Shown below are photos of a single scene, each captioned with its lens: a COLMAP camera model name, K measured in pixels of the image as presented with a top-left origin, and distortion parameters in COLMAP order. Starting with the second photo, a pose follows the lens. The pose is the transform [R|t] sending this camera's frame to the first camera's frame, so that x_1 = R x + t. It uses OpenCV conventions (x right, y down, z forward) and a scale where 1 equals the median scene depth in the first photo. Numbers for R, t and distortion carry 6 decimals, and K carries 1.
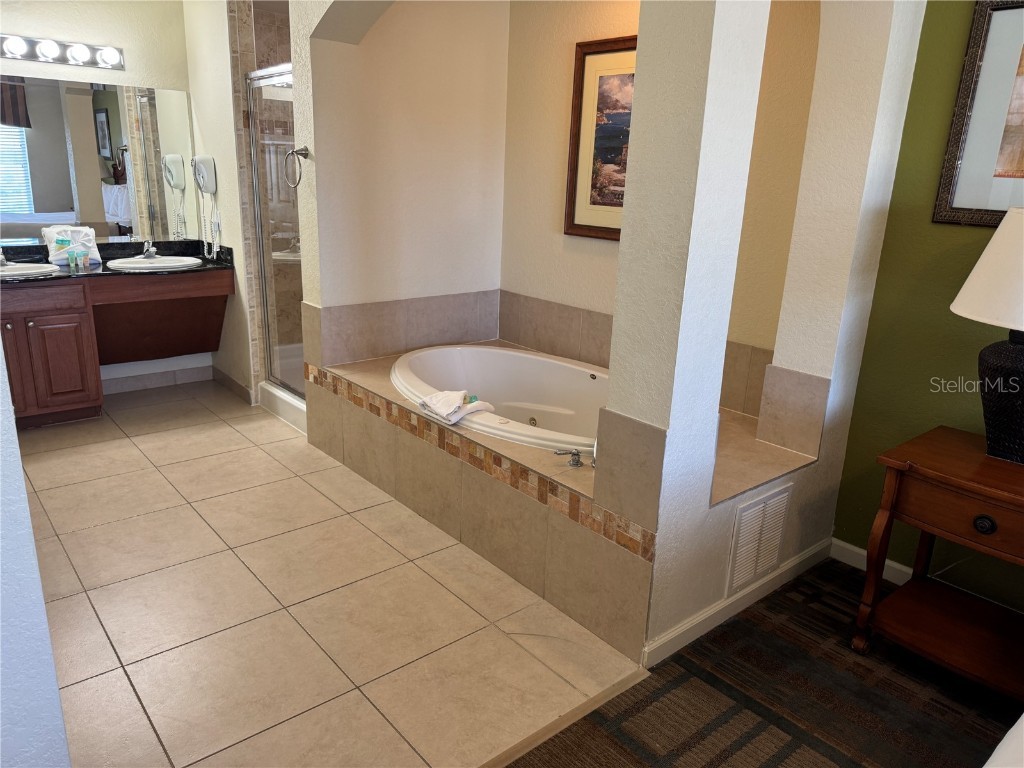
lens RADIAL K [[717.5, 0, 516.1], [0, 717.5, 389.5], [0, 0, 1]] dist [0.056906, -0.057609]
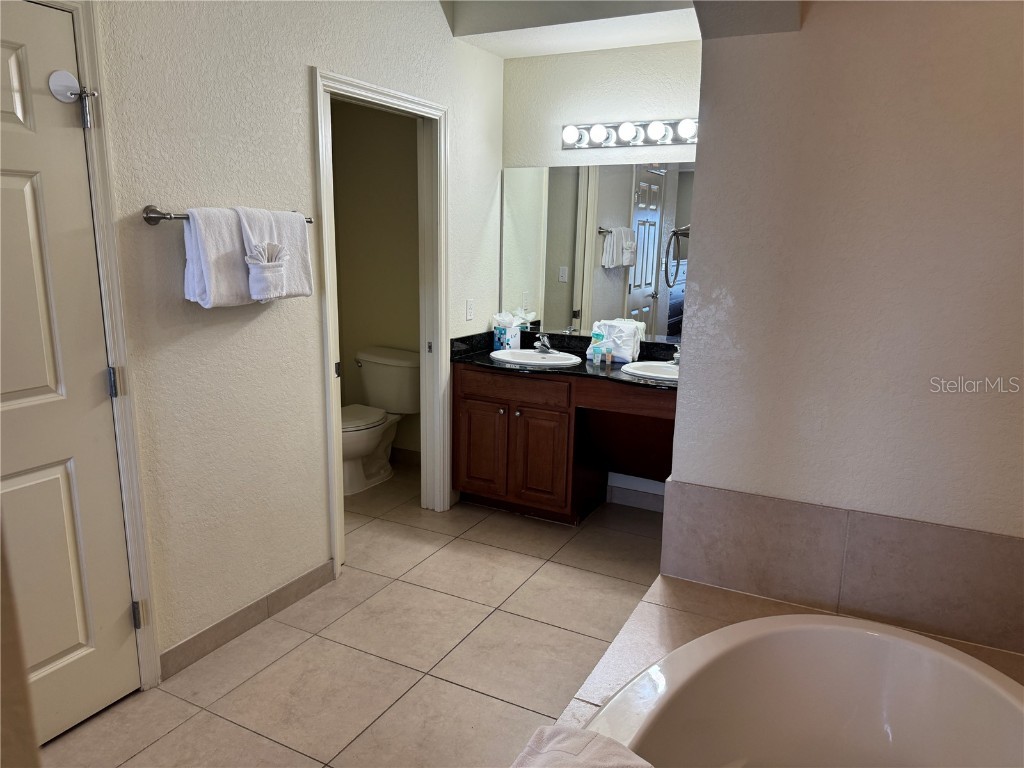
lens RADIAL K [[720.8, 0, 509.2], [0, 720.8, 386.6], [0, 0, 1]] dist [0.090313, -0.157252]
pose [[0.372535, 0.162422, -0.913694, 0.215295], [-0.273316, 0.960099, 0.059233, -0.182224], [0.886857, 0.227661, 0.402063, 0.599923]]
